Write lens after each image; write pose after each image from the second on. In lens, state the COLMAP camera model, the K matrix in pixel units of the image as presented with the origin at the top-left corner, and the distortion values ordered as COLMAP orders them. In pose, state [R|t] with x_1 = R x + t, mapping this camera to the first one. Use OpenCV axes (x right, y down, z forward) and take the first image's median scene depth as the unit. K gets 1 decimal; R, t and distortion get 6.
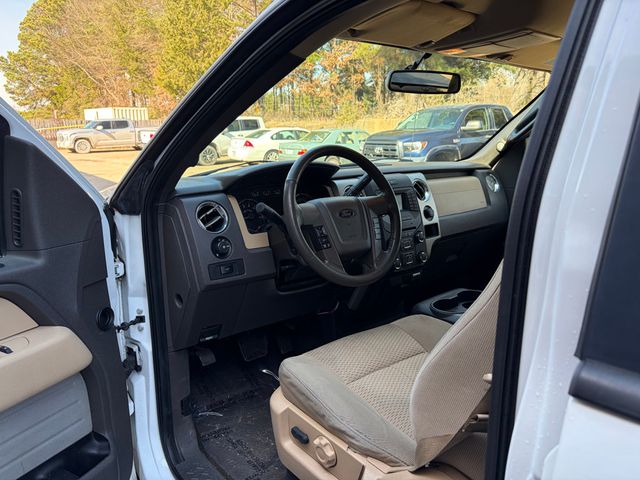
lens RADIAL K [[489.2, 0, 320.0], [0, 489.2, 240.0], [0, 0, 1]] dist [0.062898, -0.074186]
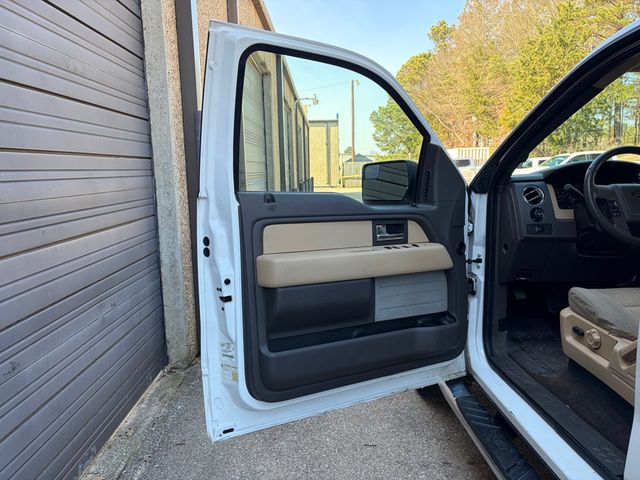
lens RADIAL K [[489.2, 0, 320.0], [0, 489.2, 240.0], [0, 0, 1]] dist [0.062898, -0.074186]
pose [[0.795442, 0.077928, -0.600998, 0.176510], [-0.124786, 0.991509, -0.036595, 0.216518], [0.593043, 0.104105, 0.798412, -0.576364]]
